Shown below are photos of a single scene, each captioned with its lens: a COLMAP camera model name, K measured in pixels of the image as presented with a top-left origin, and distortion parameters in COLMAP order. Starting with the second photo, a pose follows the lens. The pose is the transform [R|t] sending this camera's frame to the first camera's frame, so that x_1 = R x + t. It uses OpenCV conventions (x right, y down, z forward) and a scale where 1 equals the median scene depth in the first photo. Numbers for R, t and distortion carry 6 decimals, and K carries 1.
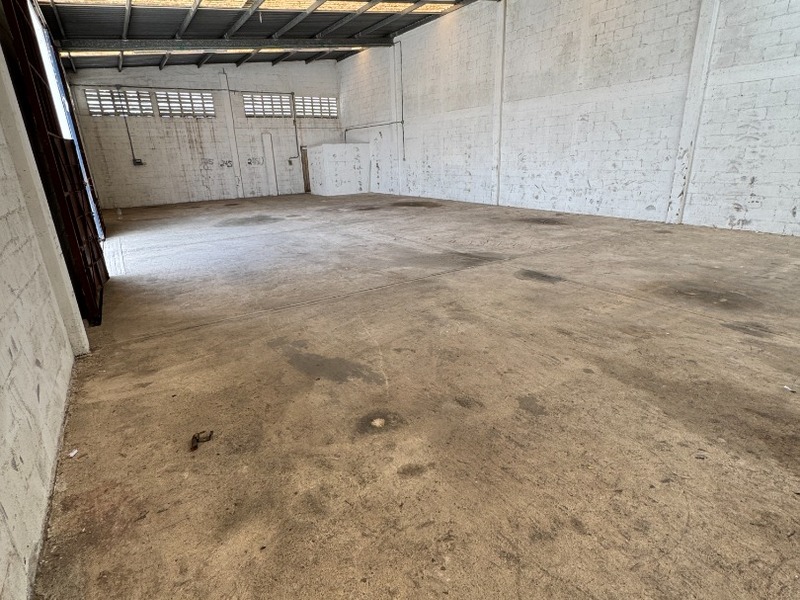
lens RADIAL K [[427.1, 0, 400.0], [0, 427.1, 300.0], [0, 0, 1]] dist [-0.000318, -0.000138]
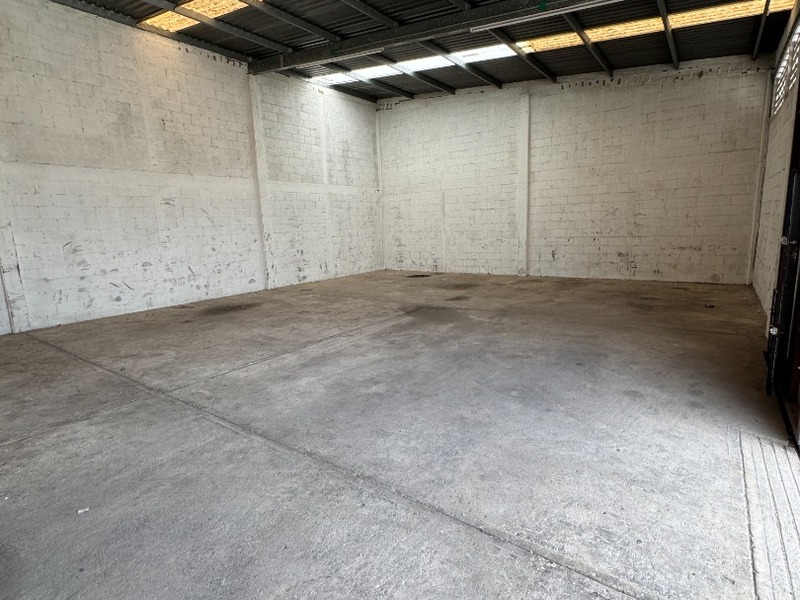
lens RADIAL K [[427.1, 0, 400.0], [0, 427.1, 300.0], [0, 0, 1]] dist [-0.000318, -0.000138]
pose [[-0.348749, -0.117139, 0.929867, -0.516089], [0.349204, 0.904475, 0.244910, -0.245760], [-0.869730, 0.410126, -0.274530, 0.771133]]
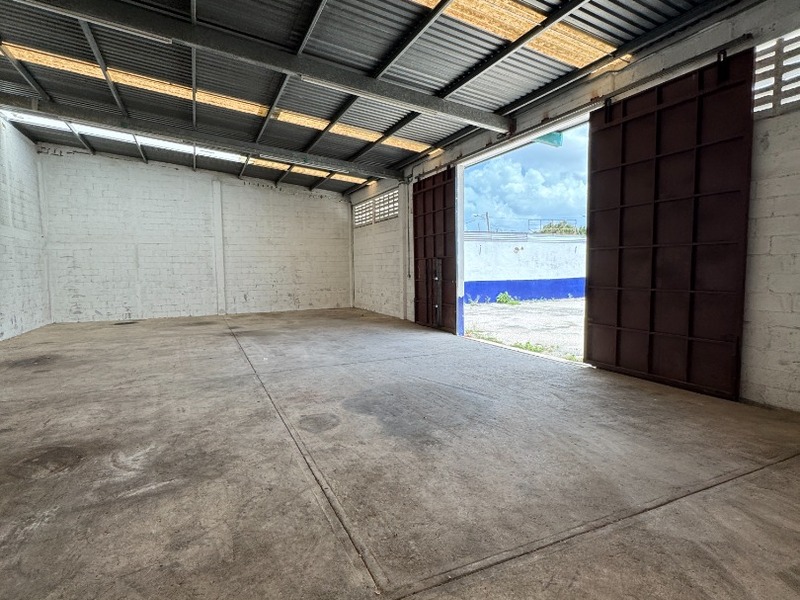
lens RADIAL K [[427.1, 0, 400.0], [0, 427.1, 300.0], [0, 0, 1]] dist [-0.000318, -0.000138]
pose [[-0.989450, 0.037873, 0.139837, -0.388347], [0.089608, 0.918432, 0.385296, -0.447789], [-0.113839, 0.393761, -0.912136, 1.338476]]
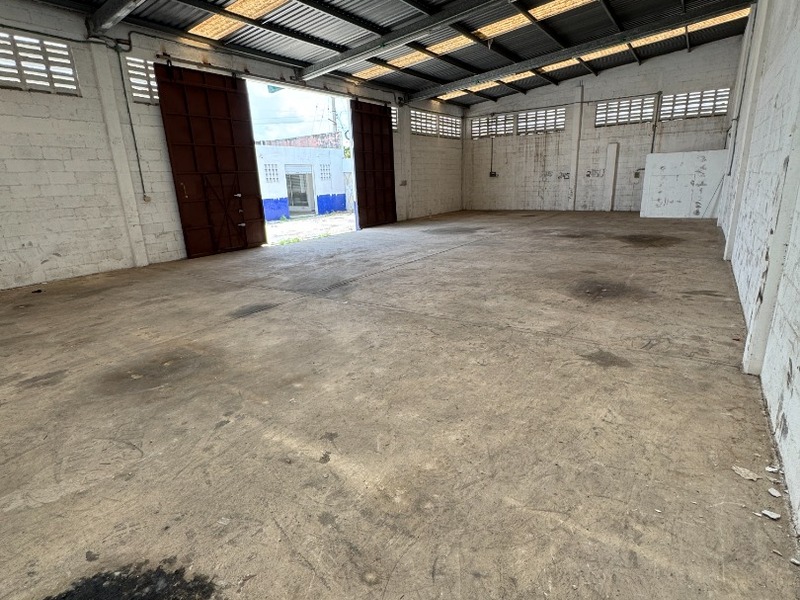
lens RADIAL K [[427.1, 0, 400.0], [0, 427.1, 300.0], [0, 0, 1]] dist [-0.000318, -0.000138]
pose [[0.379887, 0.272125, -0.884100, 0.630960], [-0.275758, 0.945610, 0.172568, -0.163521], [0.882974, 0.178242, 0.434266, 0.407209]]
